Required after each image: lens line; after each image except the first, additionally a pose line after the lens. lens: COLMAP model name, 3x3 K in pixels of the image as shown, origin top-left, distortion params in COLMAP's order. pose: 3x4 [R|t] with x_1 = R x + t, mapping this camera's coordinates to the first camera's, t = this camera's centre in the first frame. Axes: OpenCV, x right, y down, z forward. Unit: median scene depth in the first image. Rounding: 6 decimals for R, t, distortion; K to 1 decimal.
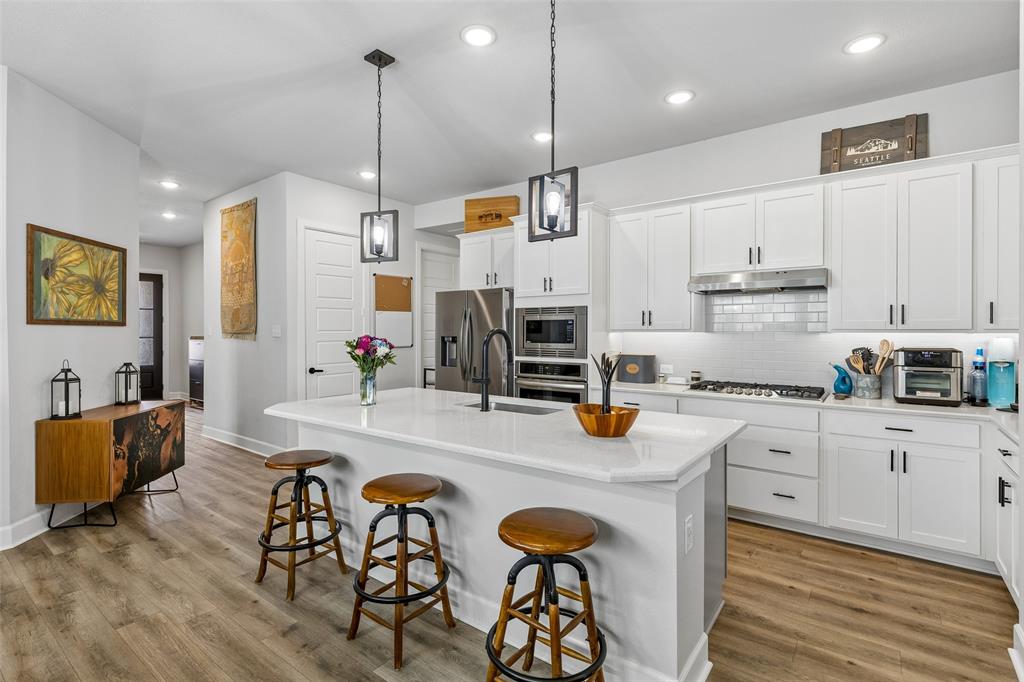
lens RADIAL K [[477.1, 0, 514.1], [0, 477.1, 335.9], [0, 0, 1]] dist [-0.004088, 0.000391]
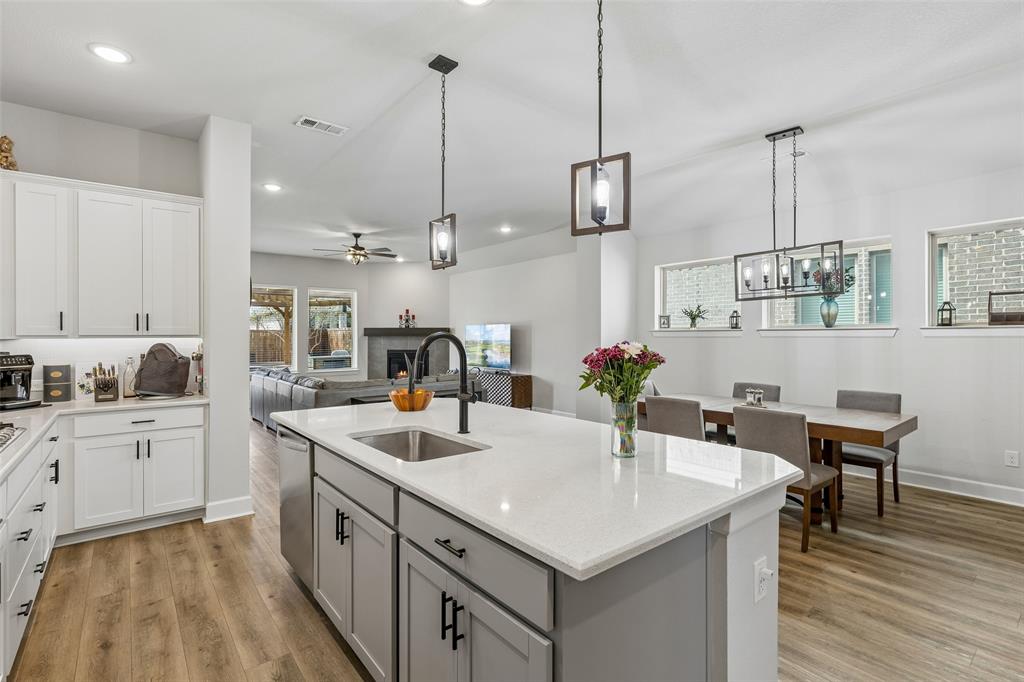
lens RADIAL K [[477.1, 0, 514.1], [0, 477.1, 333.5], [0, 0, 1]] dist [-0.004088, 0.000391]
pose [[-0.968778, 0.002416, 0.247916, -0.311388], [0.001774, 0.999994, -0.002812, -0.011616], [-0.247922, -0.002284, -0.968777, 1.587915]]
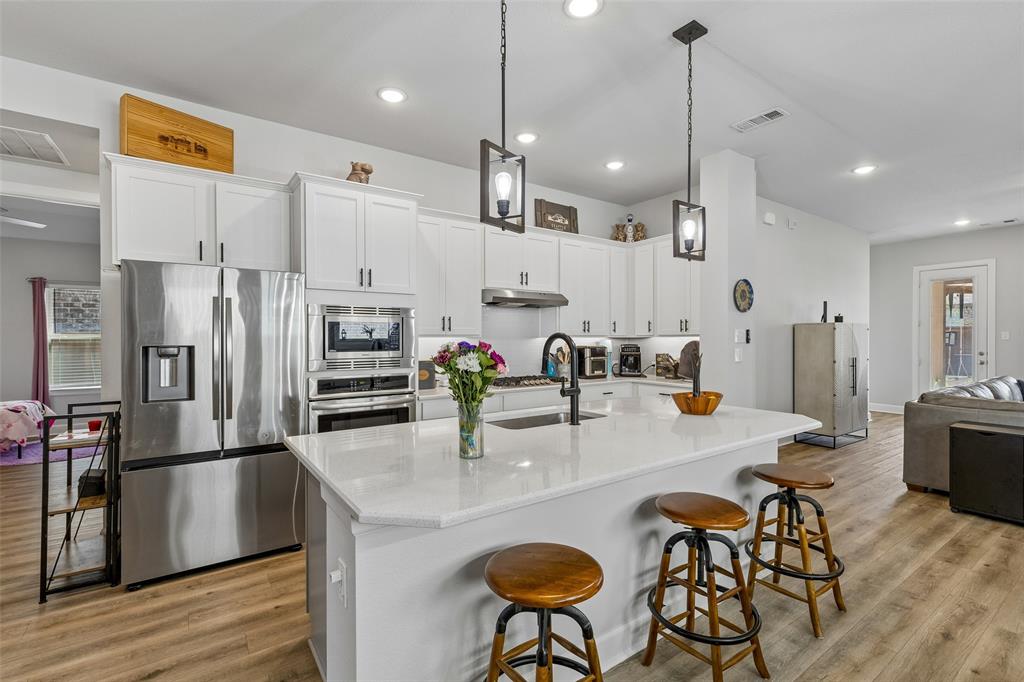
lens RADIAL K [[466.3, 0, 534.7], [0, 466.3, 343.1], [0, 0, 1]] dist [-0.002894, -0.000197]
pose [[0.285694, -0.014979, 0.958204, -0.829062], [0.011310, 0.999861, 0.012258, -0.008211], [-0.958254, 0.007336, 0.285823, 0.708807]]
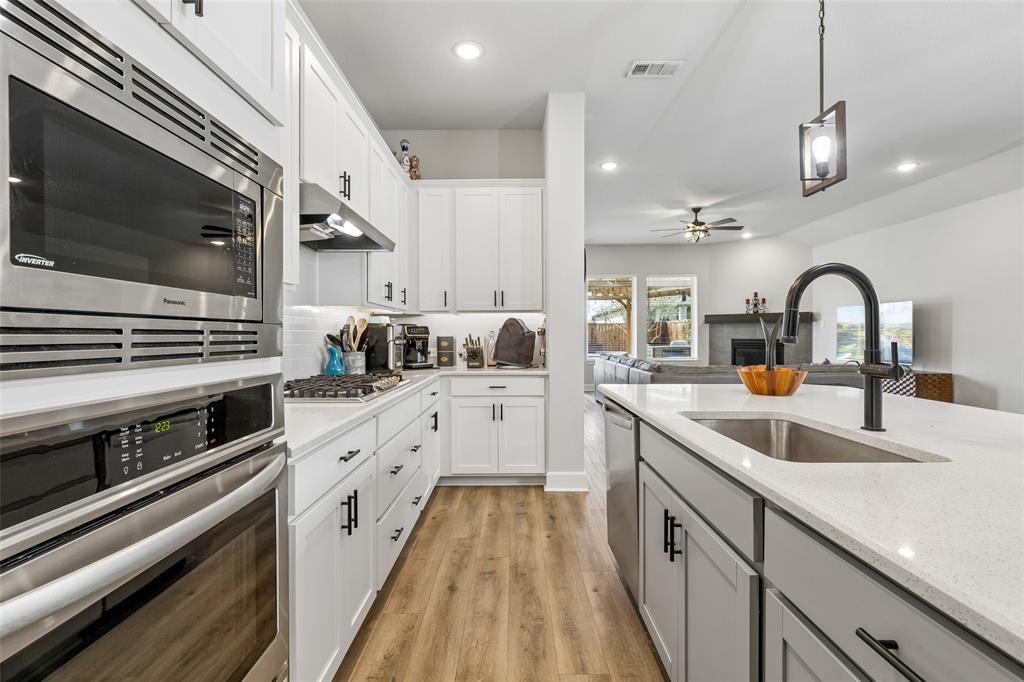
lens RADIAL K [[477.1, 0, 517.8], [0, 477.1, 335.8], [0, 0, 1]] dist [-0.004088, 0.000391]
pose [[-0.598317, -0.002310, 0.801256, -0.206951], [0.005675, 0.999959, 0.007120, 0.048680], [-0.801240, 0.008807, -0.598279, 1.416667]]
